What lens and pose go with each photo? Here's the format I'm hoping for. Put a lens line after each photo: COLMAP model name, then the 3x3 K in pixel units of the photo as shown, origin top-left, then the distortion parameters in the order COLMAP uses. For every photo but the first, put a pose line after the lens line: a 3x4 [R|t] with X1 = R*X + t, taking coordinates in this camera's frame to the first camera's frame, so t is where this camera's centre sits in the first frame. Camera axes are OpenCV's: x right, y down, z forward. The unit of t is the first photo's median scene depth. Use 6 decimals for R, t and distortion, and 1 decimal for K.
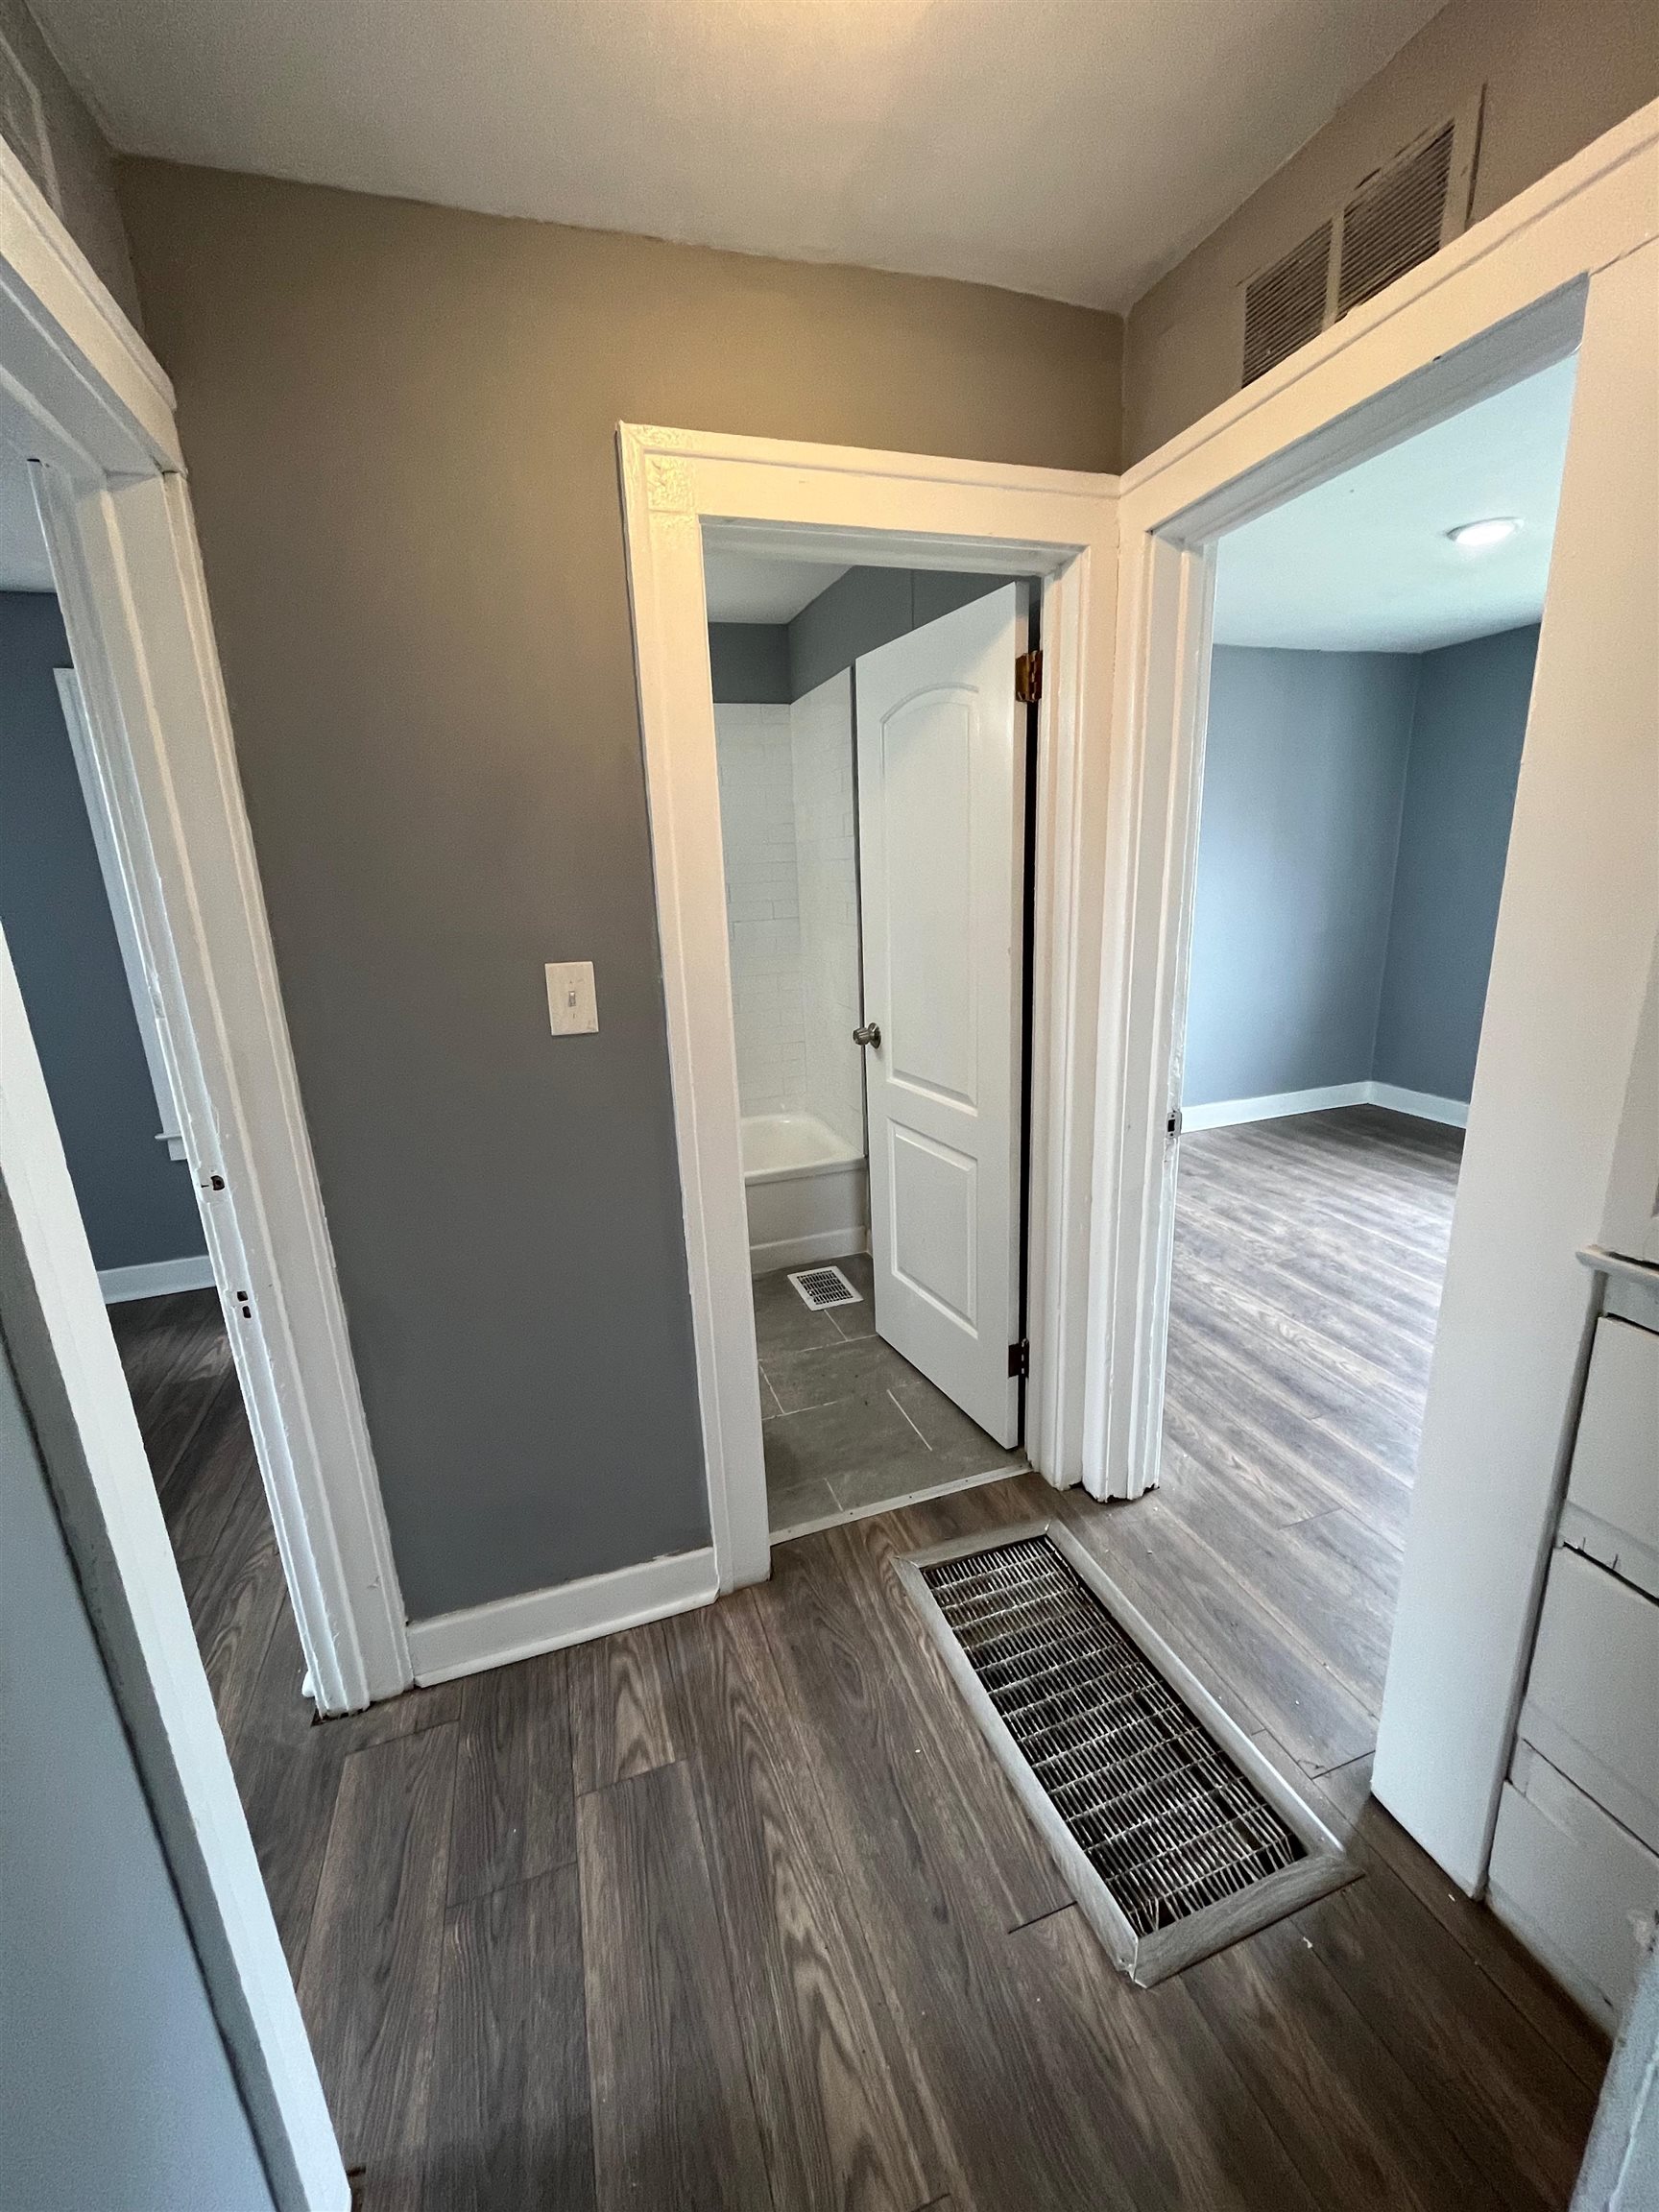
lens RADIAL K [[891.9, 0, 834.4], [0, 891.9, 1098.6], [0, 0, 1]] dist [-0.003625, -0.000481]
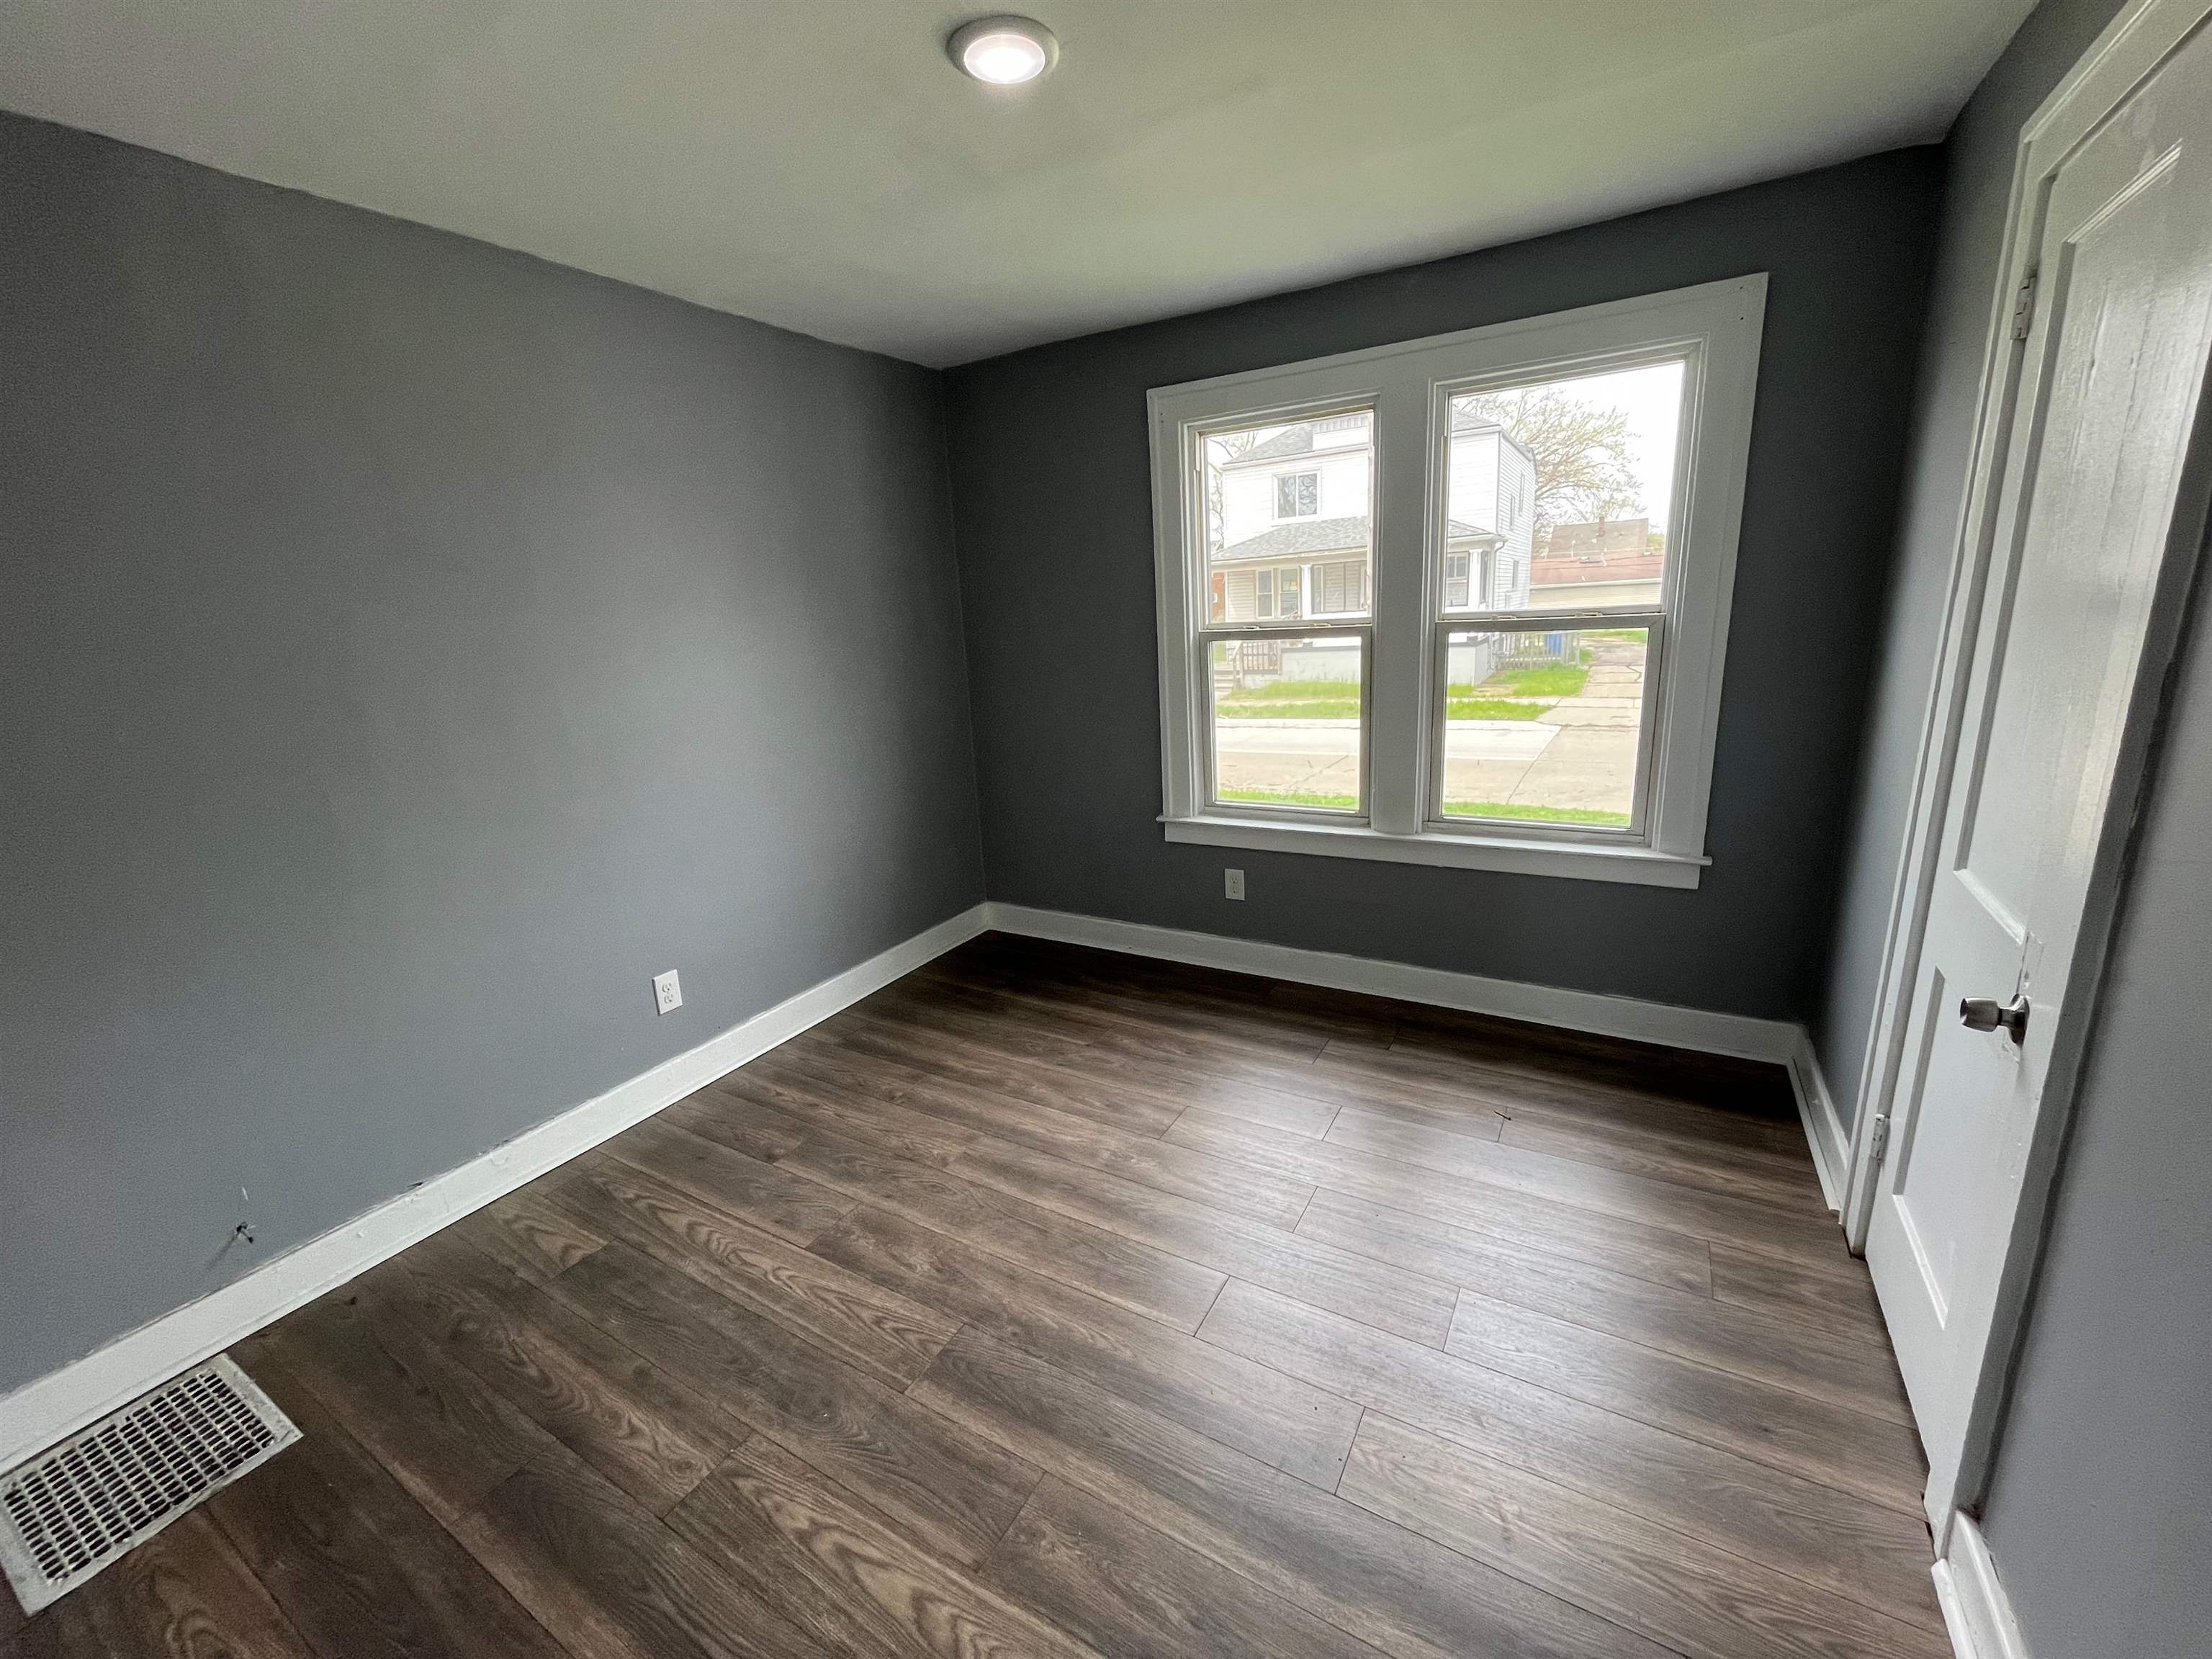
lens RADIAL K [[891.9, 0, 1097.6], [0, 891.9, 829.0], [0, 0, 1]] dist [-0.003625, -0.000481]
pose [[0.760942, -0.159900, 0.628807, 0.241058], [0.188103, 0.981902, 0.022058, -0.111736], [-0.620954, 0.101496, 0.777248, 0.403338]]
